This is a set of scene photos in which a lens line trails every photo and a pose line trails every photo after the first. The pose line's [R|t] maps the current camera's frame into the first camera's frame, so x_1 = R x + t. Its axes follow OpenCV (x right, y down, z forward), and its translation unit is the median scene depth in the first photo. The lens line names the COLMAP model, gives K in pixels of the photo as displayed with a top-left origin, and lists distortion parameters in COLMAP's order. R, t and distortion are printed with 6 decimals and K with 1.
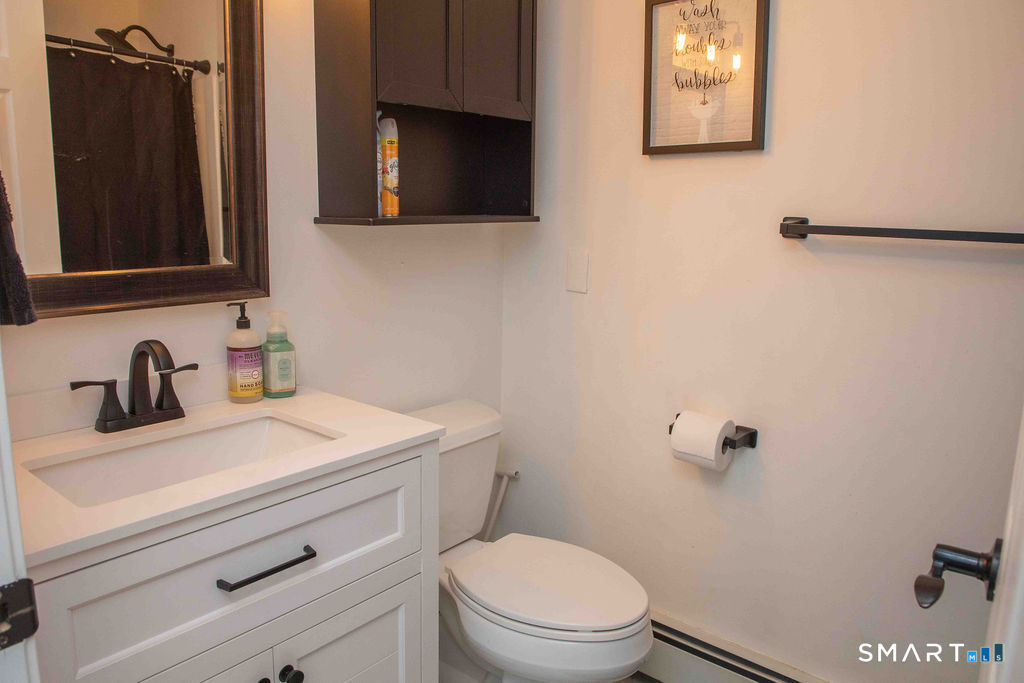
lens RADIAL K [[708.2, 0, 515.0], [0, 708.2, 328.4], [0, 0, 1]] dist [-0.070265, 0.030867]
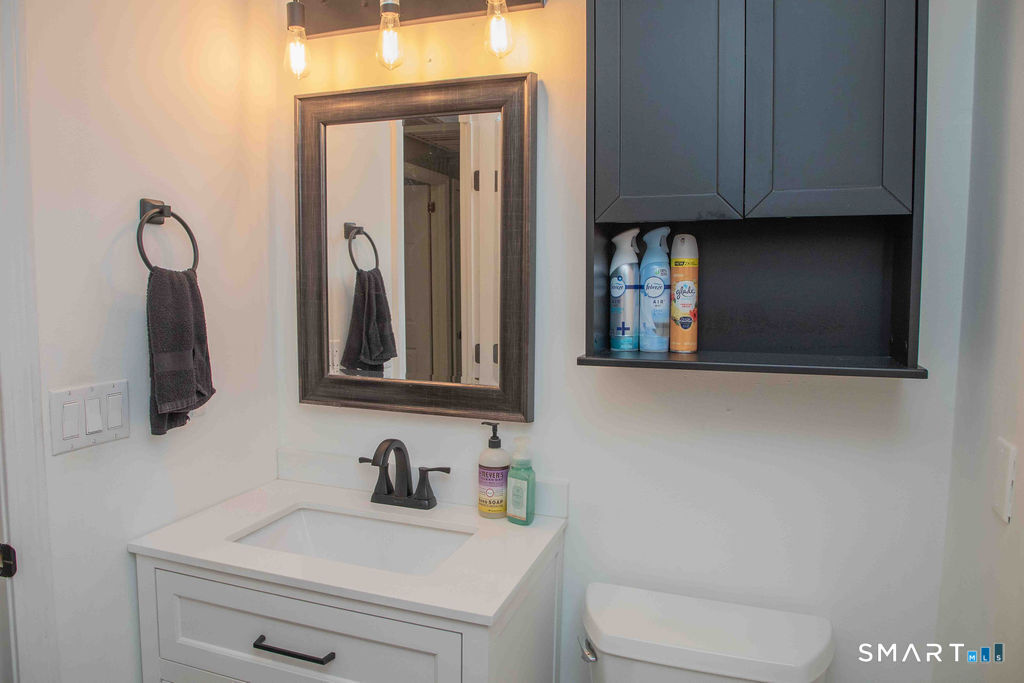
lens RADIAL K [[708.2, 0, 515.0], [0, 708.2, 328.4], [0, 0, 1]] dist [-0.070265, 0.030867]
pose [[0.334458, 0.059951, -0.940502, 0.619509], [-0.157325, 0.987522, 0.007001, -0.190834], [0.929186, 0.145623, 0.339717, 0.640749]]
